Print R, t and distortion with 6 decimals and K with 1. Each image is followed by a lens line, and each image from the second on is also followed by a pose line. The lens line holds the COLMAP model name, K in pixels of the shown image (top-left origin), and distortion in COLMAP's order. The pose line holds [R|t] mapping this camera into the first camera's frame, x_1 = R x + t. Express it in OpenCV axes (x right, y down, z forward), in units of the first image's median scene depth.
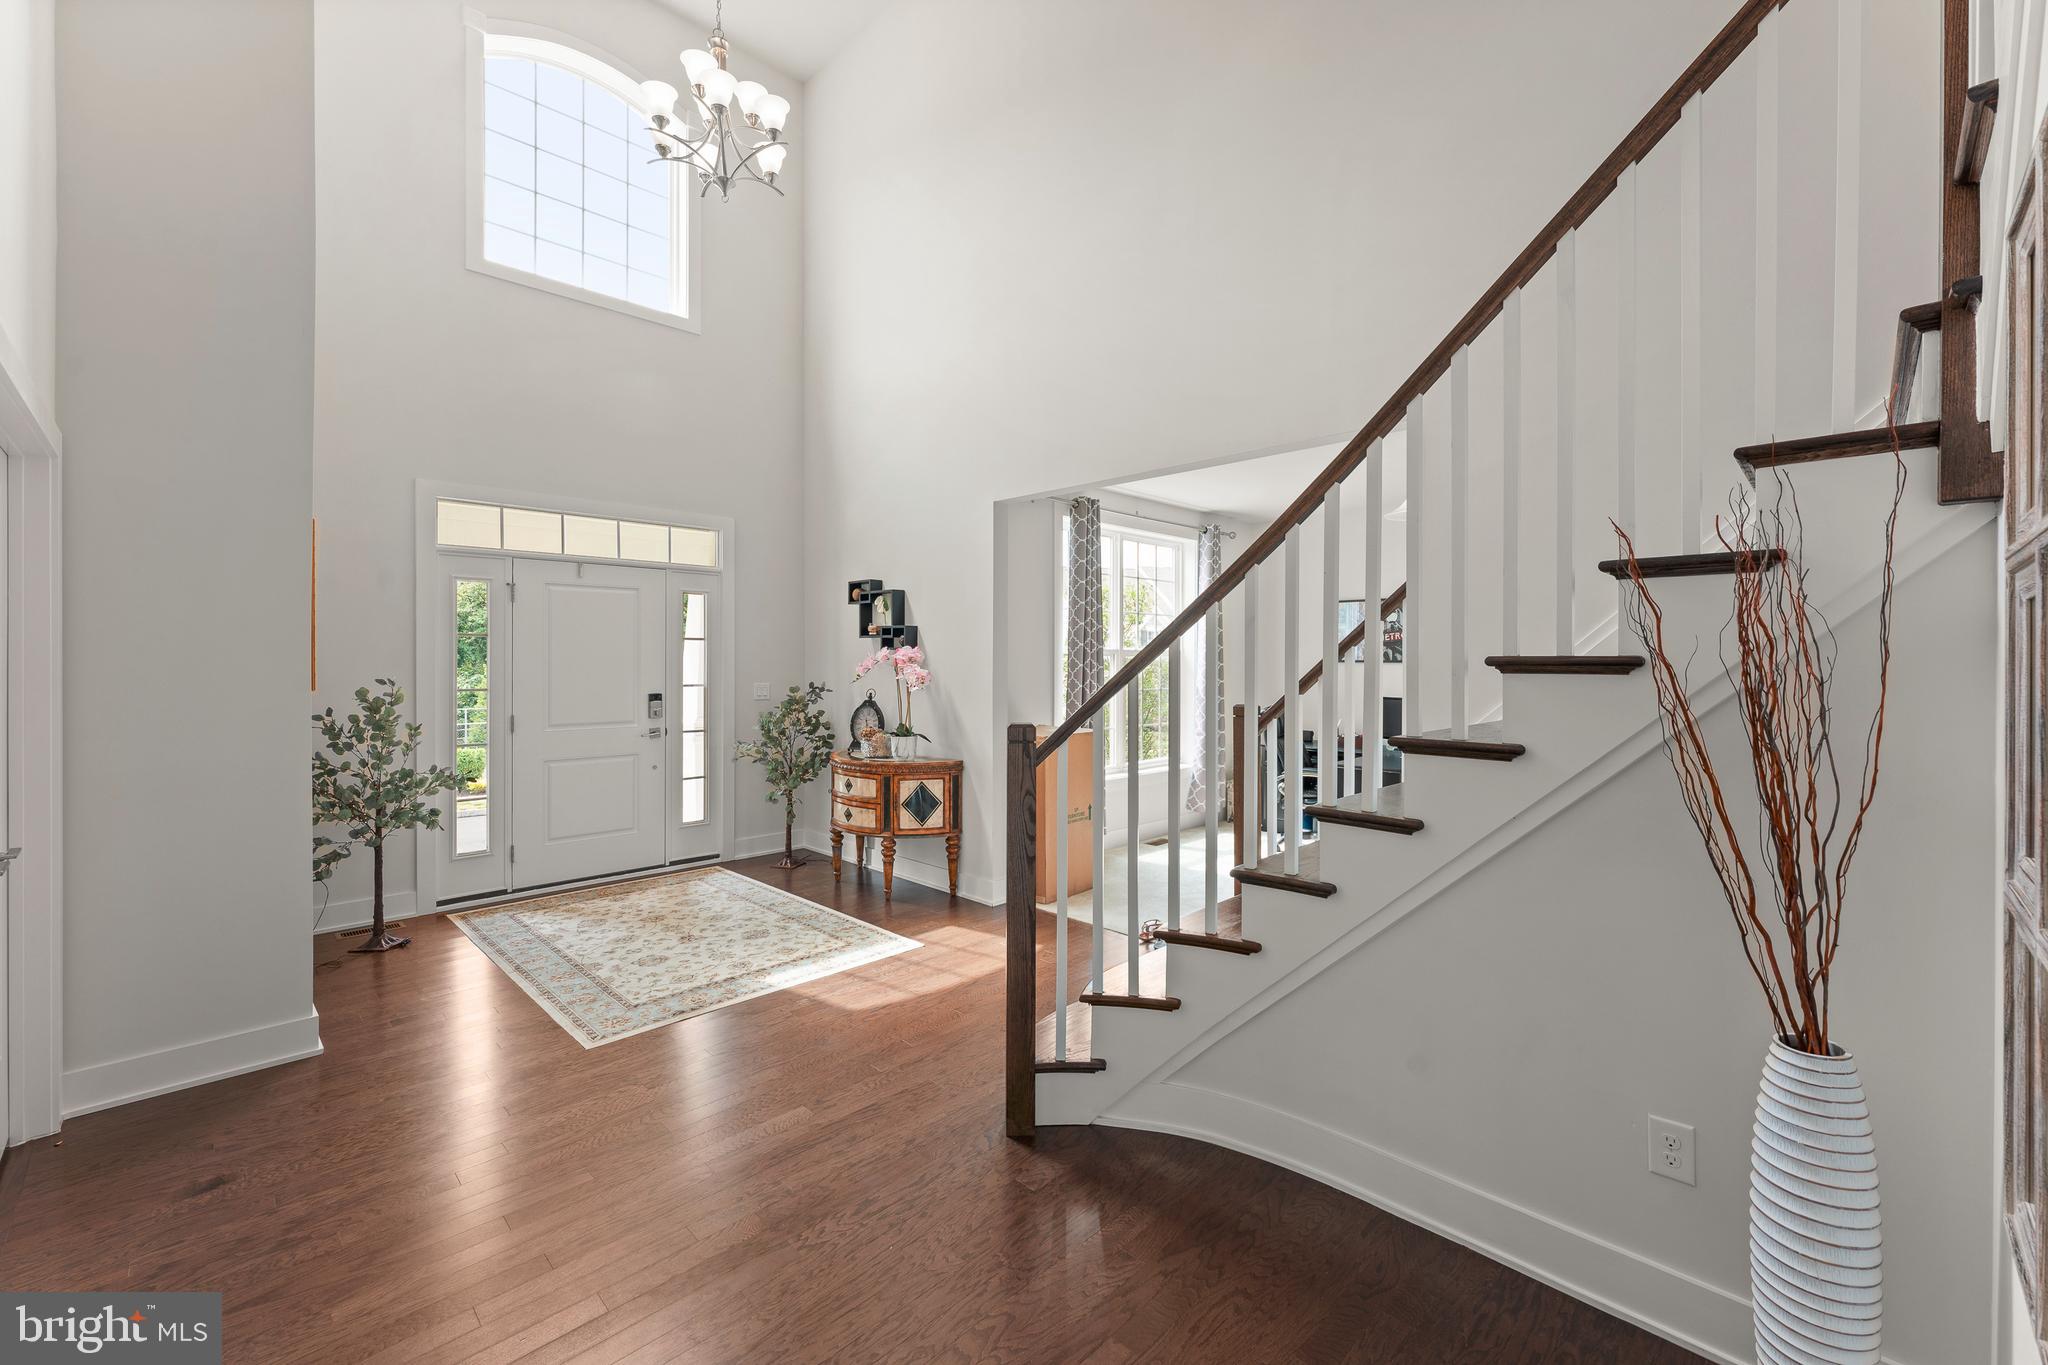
lens RADIAL K [[821.3, 0, 1027.7], [0, 821.3, 669.9], [0, 0, 1]] dist [-0.000974, 0.000248]
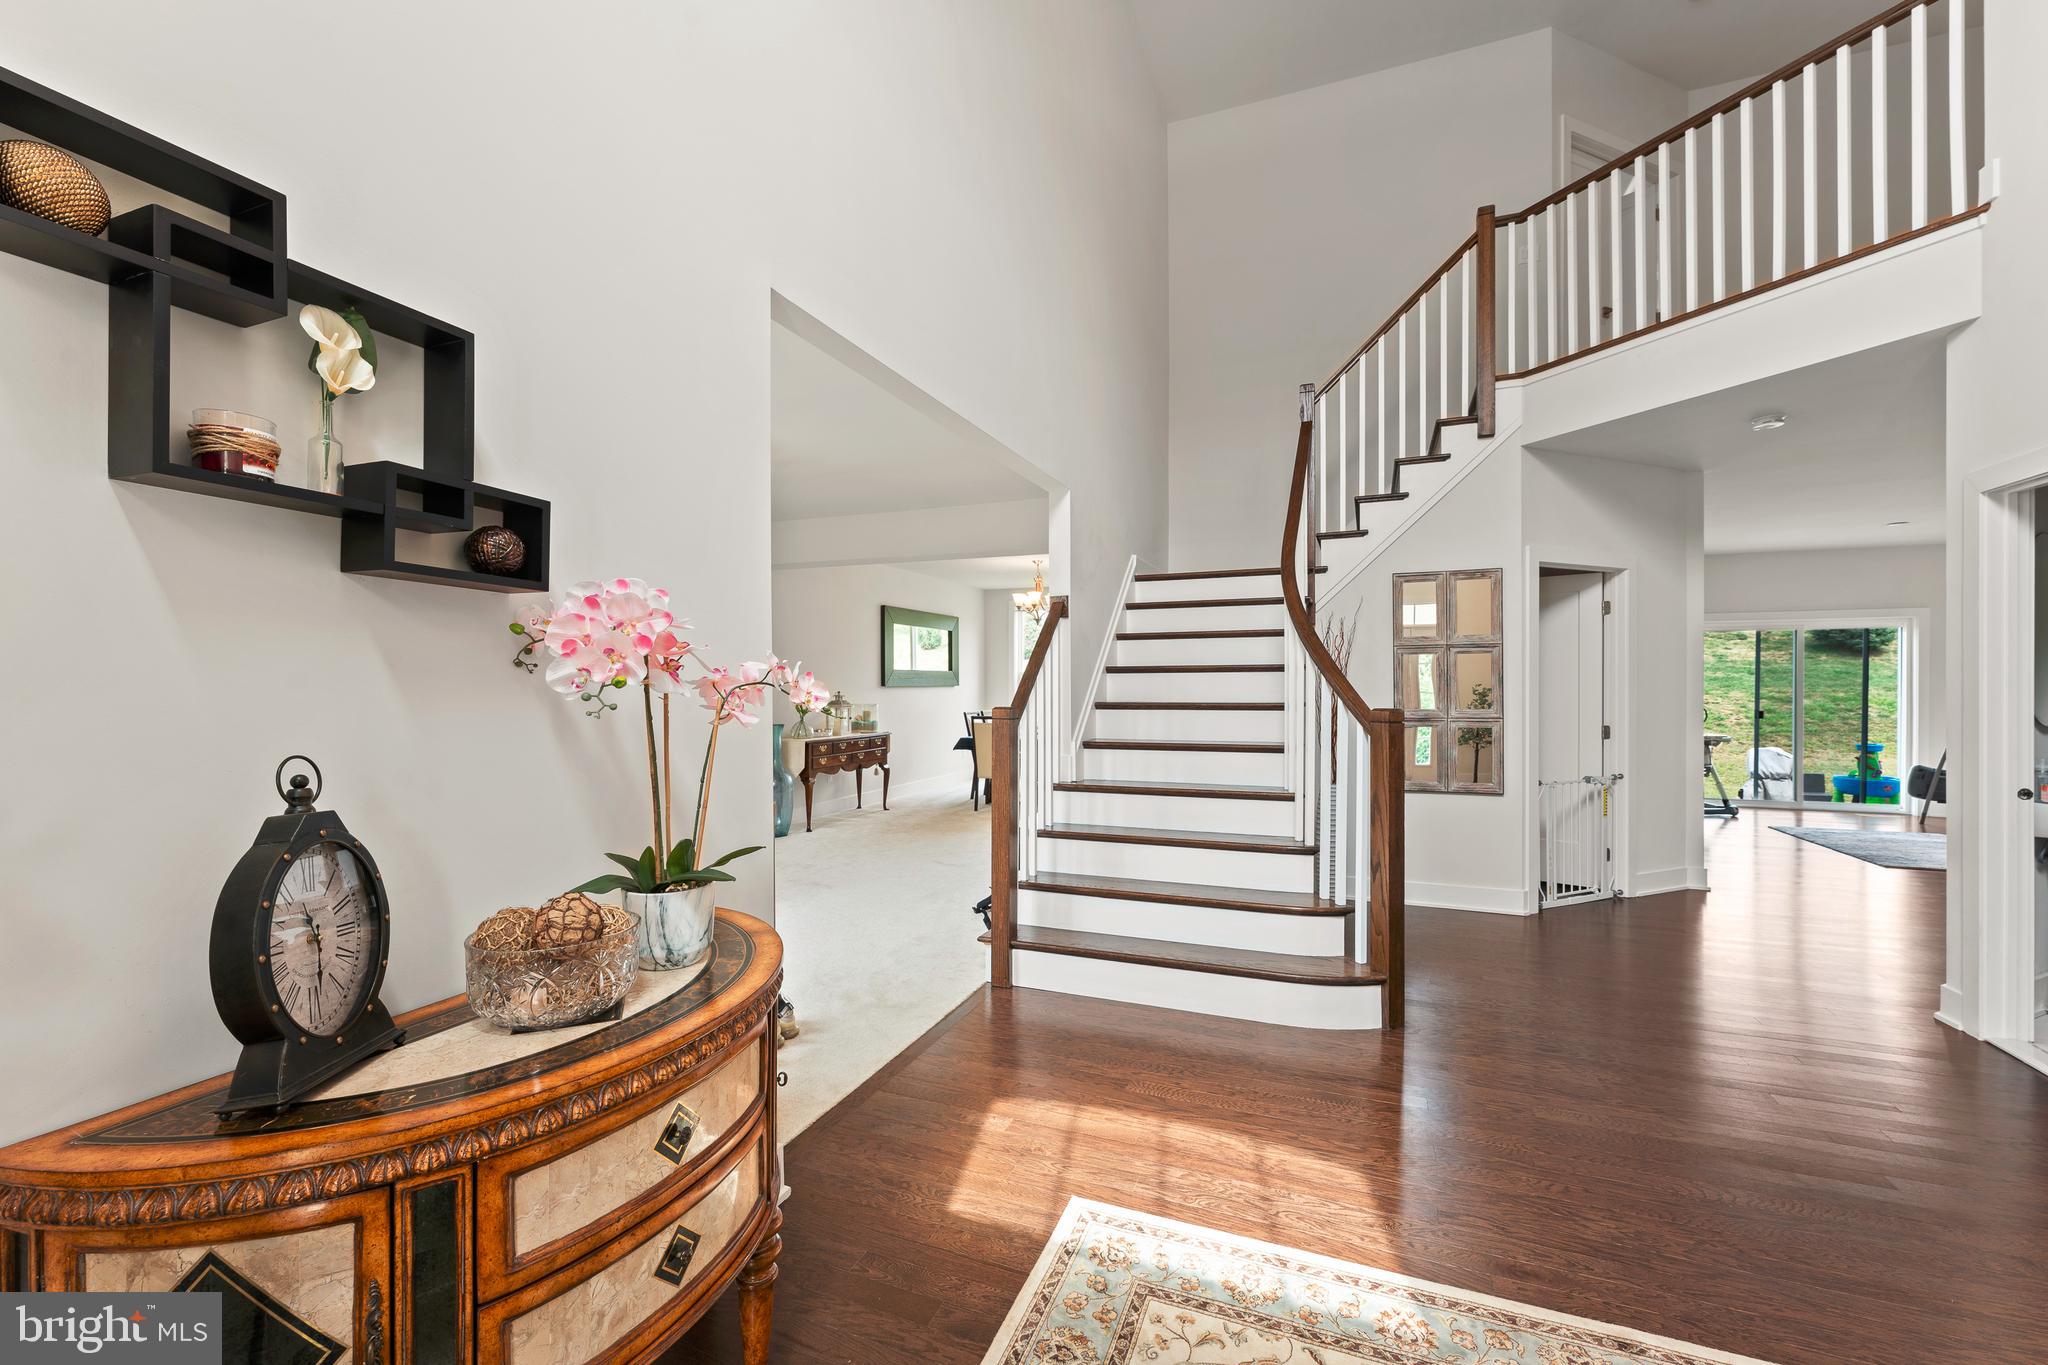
lens RADIAL K [[821.3, 0, 1035.0], [0, 821.3, 693.0], [0, 0, 1]] dist [-0.000974, 0.000248]
pose [[-0.389265, -0.005269, 0.921111, -0.600585], [0.003208, 0.999970, 0.007076, 0.009490], [-0.921120, 0.005710, -0.389236, 1.233049]]
